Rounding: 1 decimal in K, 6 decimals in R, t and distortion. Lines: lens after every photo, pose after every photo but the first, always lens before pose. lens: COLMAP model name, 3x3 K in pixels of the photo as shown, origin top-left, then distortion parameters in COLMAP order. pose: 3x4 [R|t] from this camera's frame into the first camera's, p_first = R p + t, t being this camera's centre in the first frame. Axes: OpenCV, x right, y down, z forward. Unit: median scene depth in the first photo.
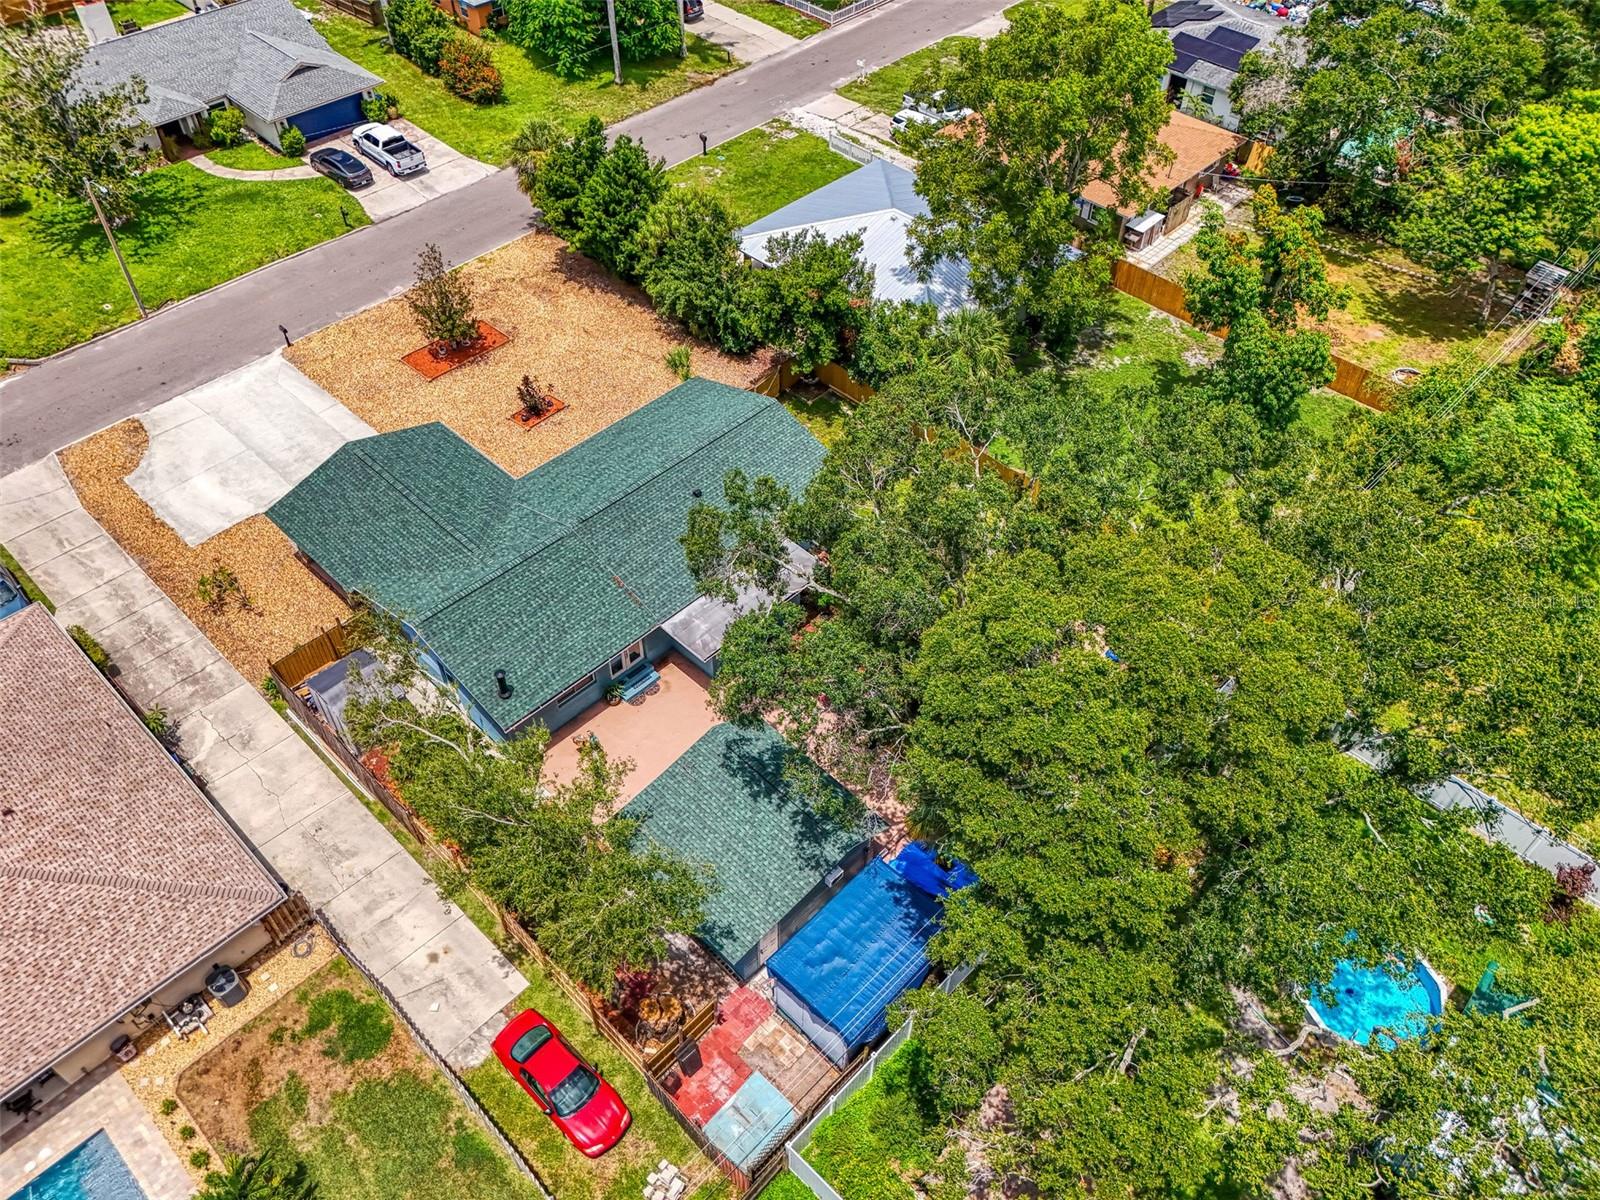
lens RADIAL K [[1207.7, 0, 794.4], [0, 1207.7, 595.2], [0, 0, 1]] dist [0.072845, -0.077771]
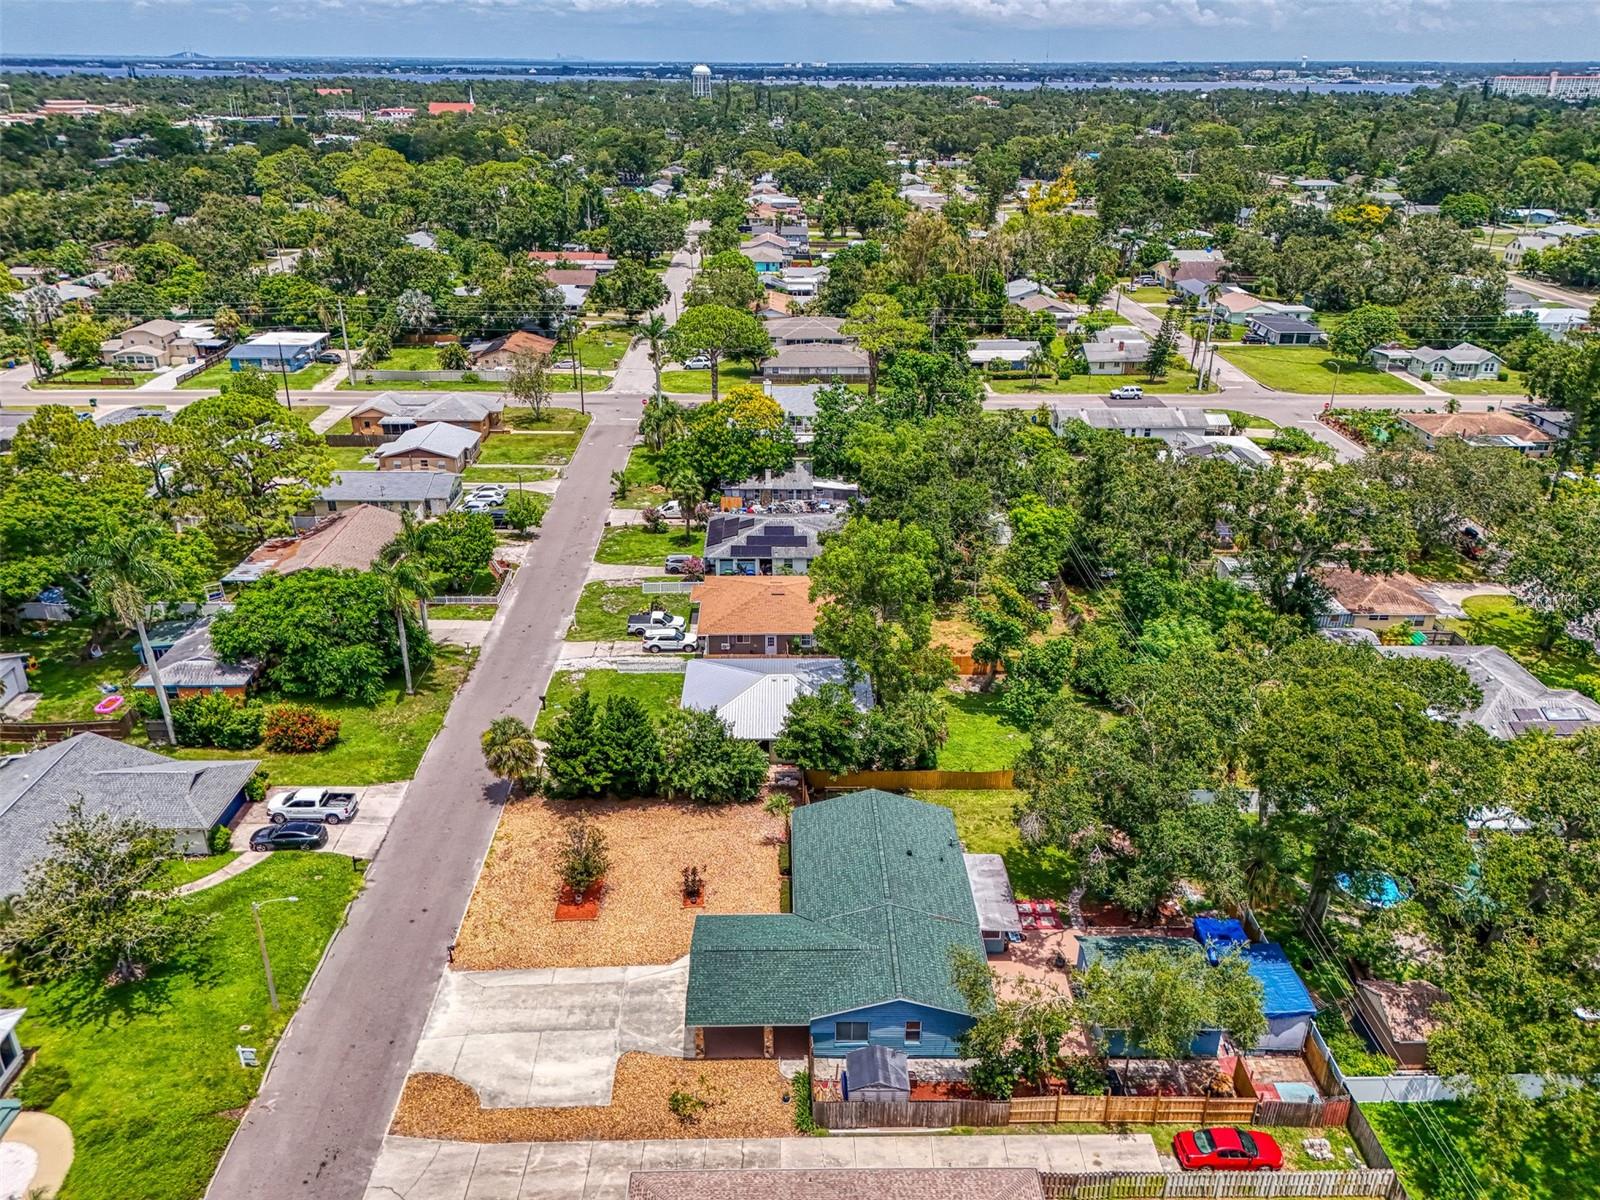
lens RADIAL K [[1165.0, 0, 799.1], [0, 1165.0, 625.7], [0, 0, 1]] dist [0.116810, -0.167646]
pose [[0.703536, -0.313653, 0.637698, -0.759190], [0.518492, 0.840215, -0.158761, -0.121018], [-0.486008, 0.442335, 0.753748, -0.108806]]
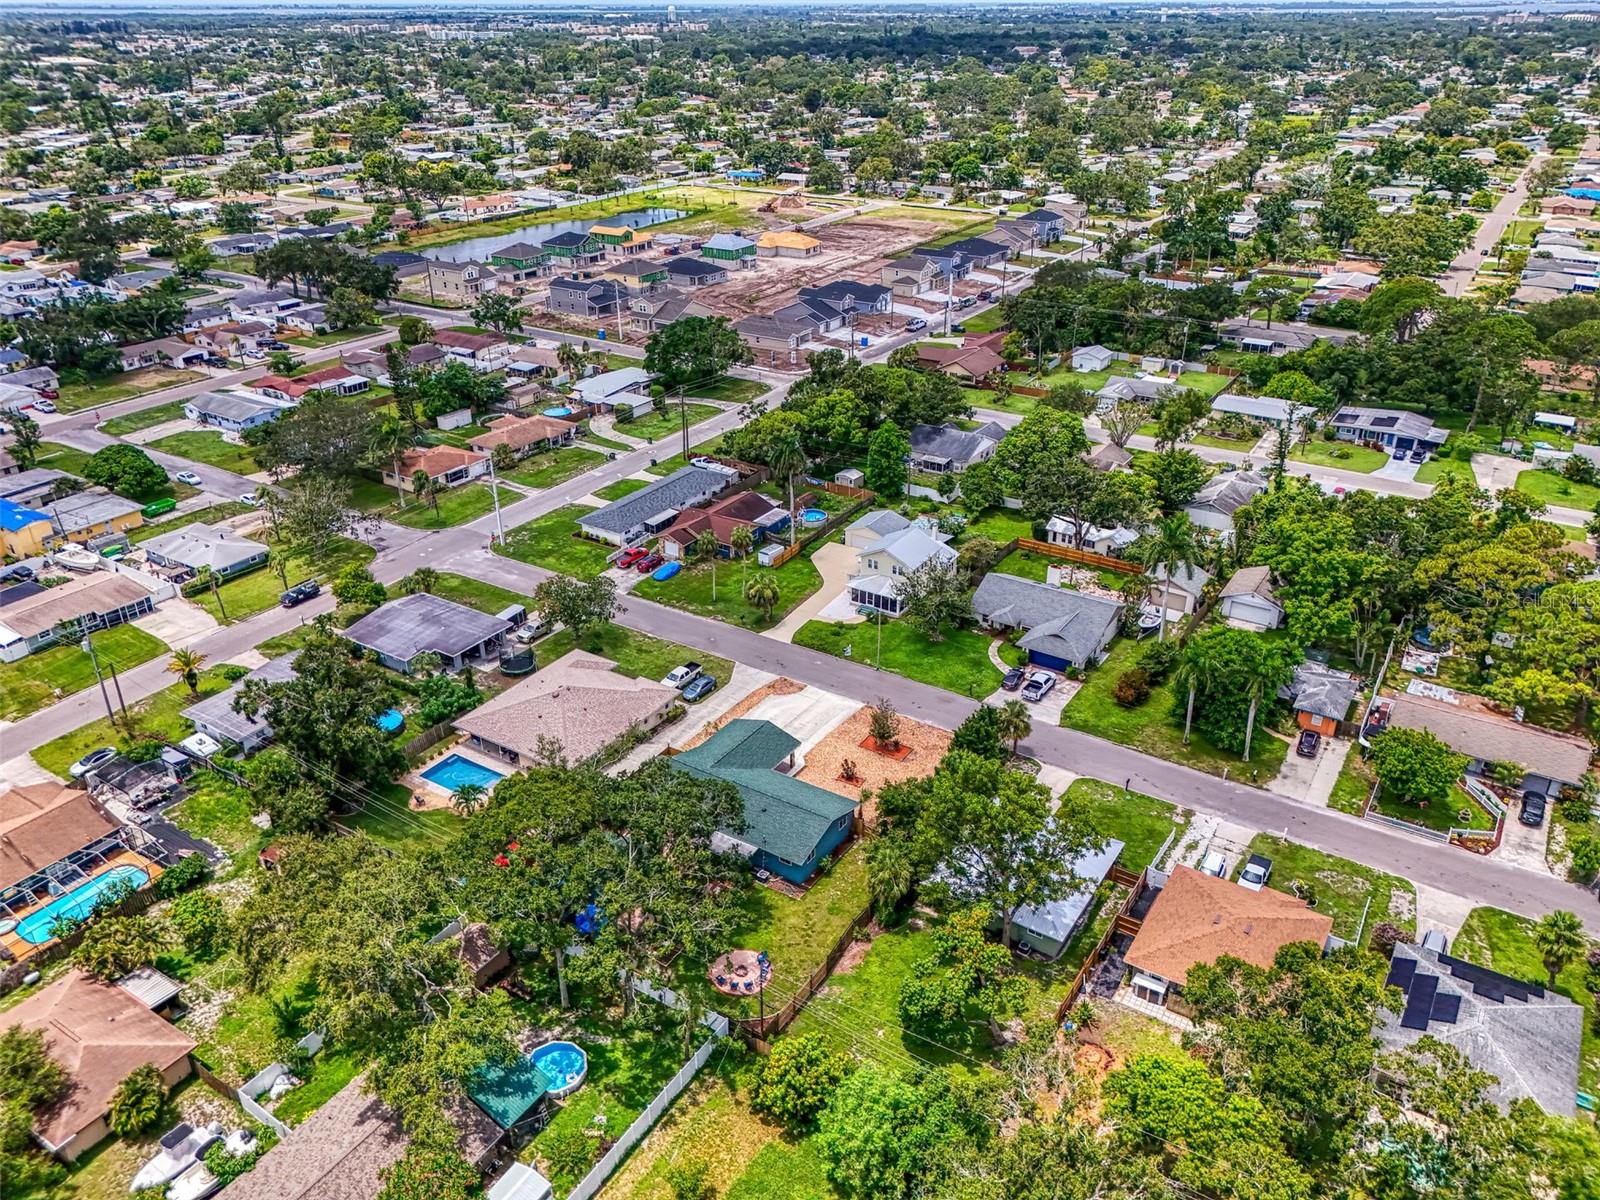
lens RADIAL K [[1165.0, 0, 799.1], [0, 1165.0, 625.7], [0, 0, 1]] dist [0.116810, -0.167646]
pose [[0.199077, 0.451171, -0.869950, 1.250064], [-0.710843, 0.677558, 0.188726, -0.580693], [0.674589, 0.580827, 0.455599, -0.101996]]
